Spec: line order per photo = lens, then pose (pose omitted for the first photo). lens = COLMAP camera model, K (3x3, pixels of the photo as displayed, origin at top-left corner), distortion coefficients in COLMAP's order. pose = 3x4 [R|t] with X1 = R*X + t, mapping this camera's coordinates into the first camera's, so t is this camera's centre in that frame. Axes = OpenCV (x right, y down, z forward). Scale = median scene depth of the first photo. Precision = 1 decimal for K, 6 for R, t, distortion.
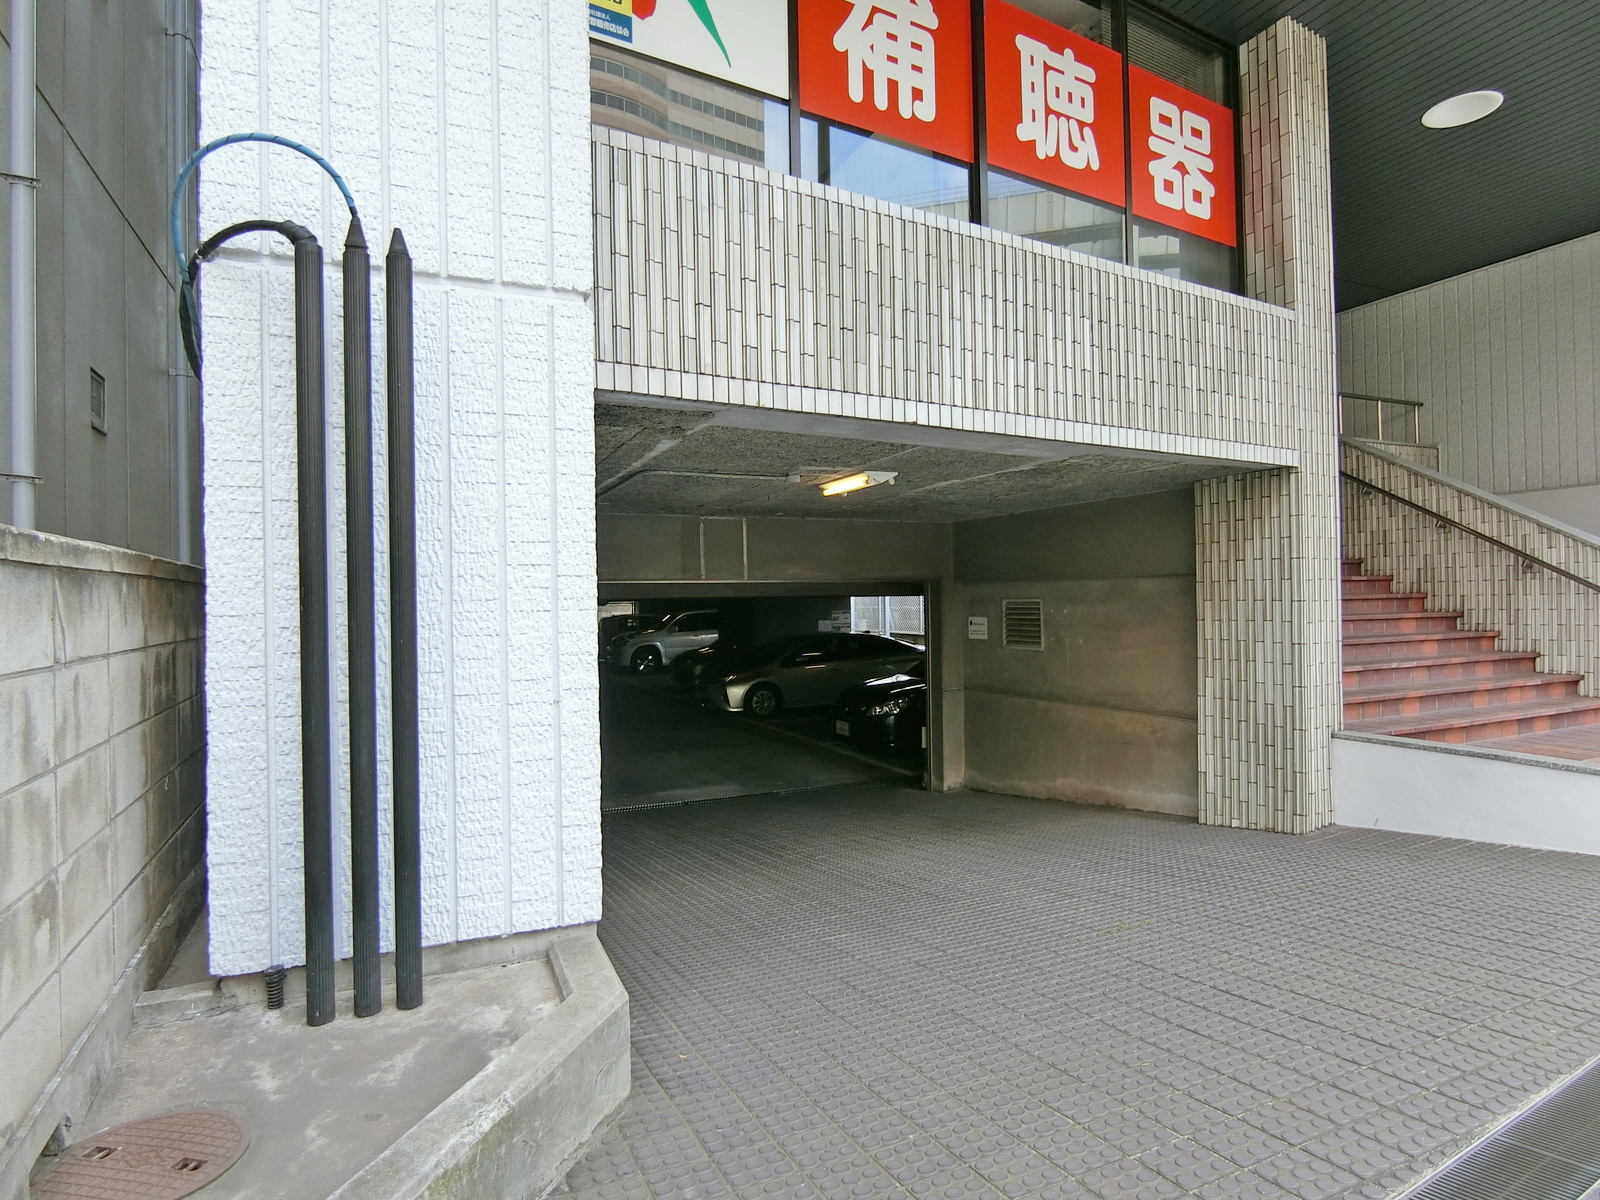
lens RADIAL K [[873.7, 0, 800.0], [0, 873.7, 600.0], [0, 0, 1]] dist [-0.020234, -0.002056]
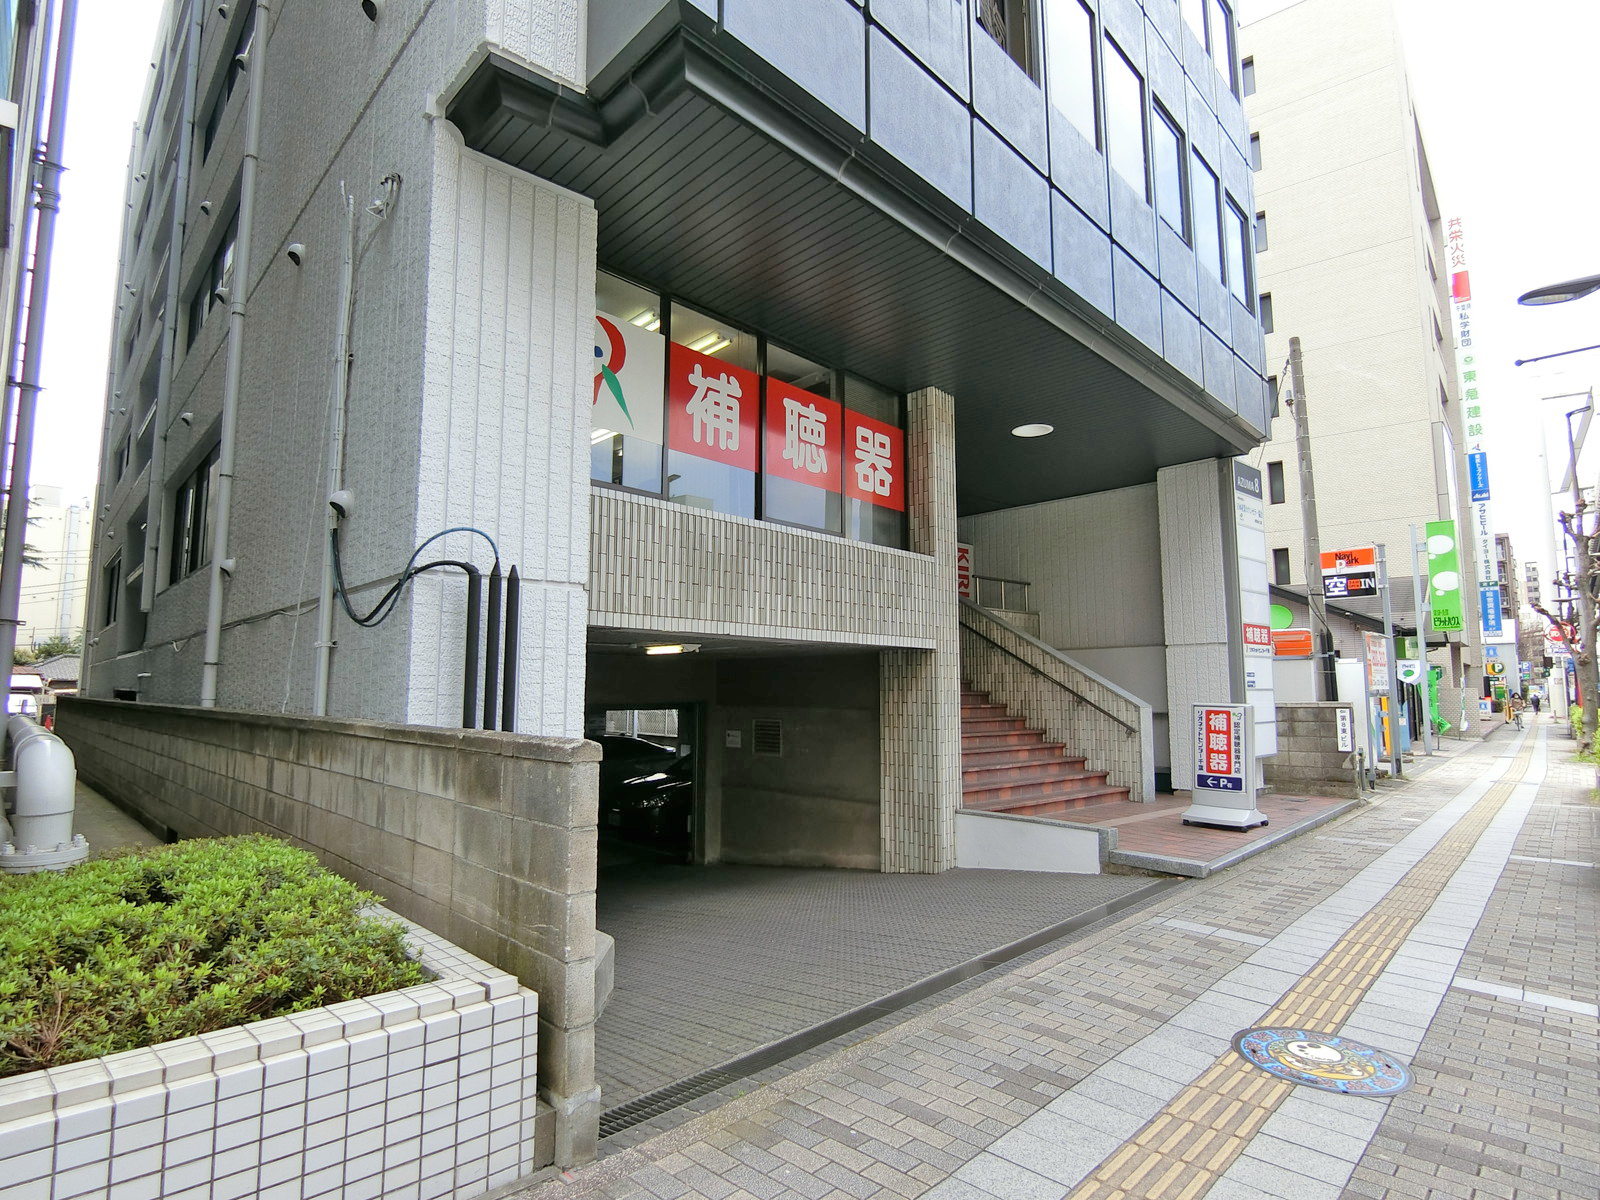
lens RADIAL K [[895.4, 0, 784.9], [0, 895.4, 592.5], [0, 0, 1]] dist [-0.024840, -0.002020]
pose [[0.954335, 0.050621, 0.294419, -0.213564], [-0.018141, 0.993540, -0.112022, -0.060971], [-0.298188, 0.101566, 0.949088, -0.550374]]
